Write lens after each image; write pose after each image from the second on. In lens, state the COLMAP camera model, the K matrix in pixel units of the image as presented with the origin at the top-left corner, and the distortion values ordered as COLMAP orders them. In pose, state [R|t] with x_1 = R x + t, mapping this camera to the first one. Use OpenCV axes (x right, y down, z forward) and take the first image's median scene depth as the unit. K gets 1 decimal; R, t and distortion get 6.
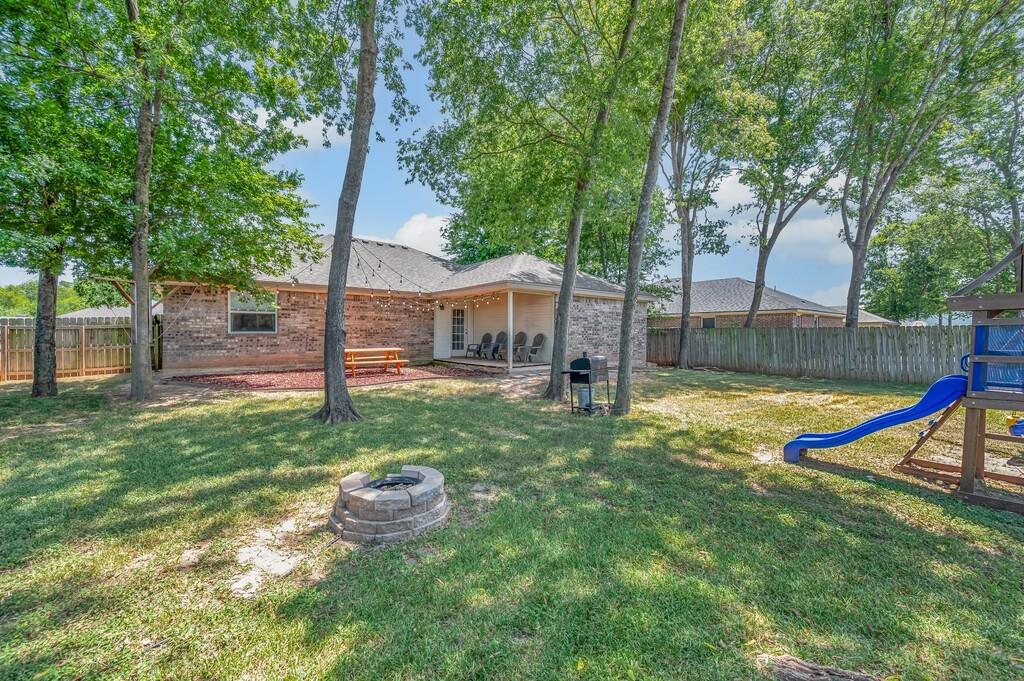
lens RADIAL K [[425.3, 0, 526.9], [0, 425.3, 327.8], [0, 0, 1]] dist [-0.002248, -0.000162]
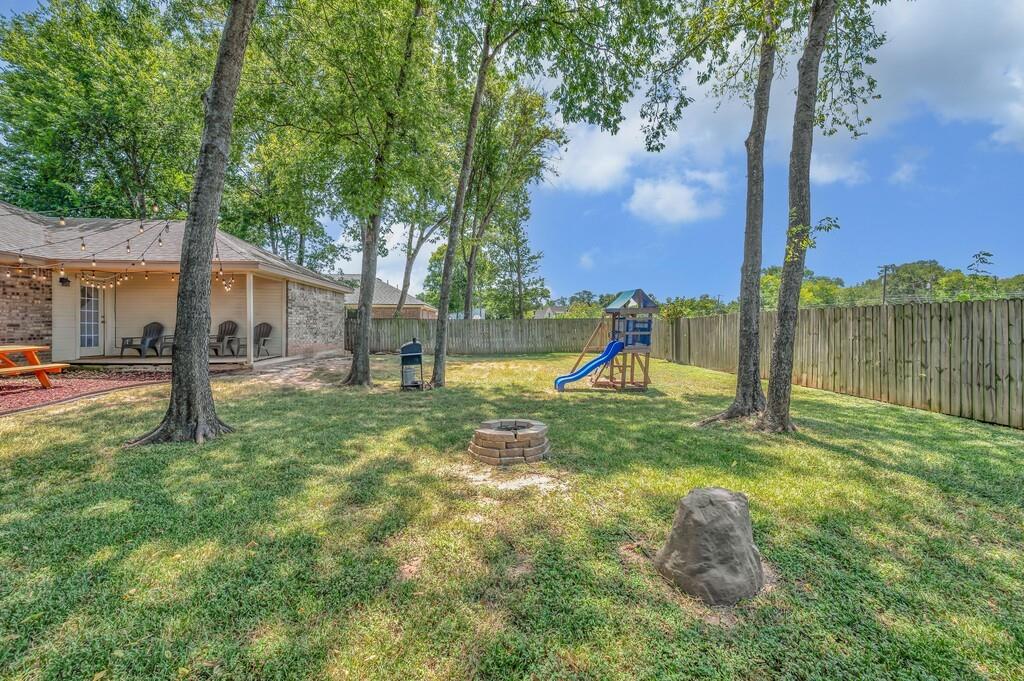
lens RADIAL K [[425.3, 0, 526.9], [0, 425.3, 327.8], [0, 0, 1]] dist [-0.002248, -0.000162]
pose [[0.513958, -0.006753, 0.857789, -0.401582], [-0.013183, 0.999789, 0.015770, 0.001993], [-0.857714, -0.019414, 0.513761, 0.062764]]
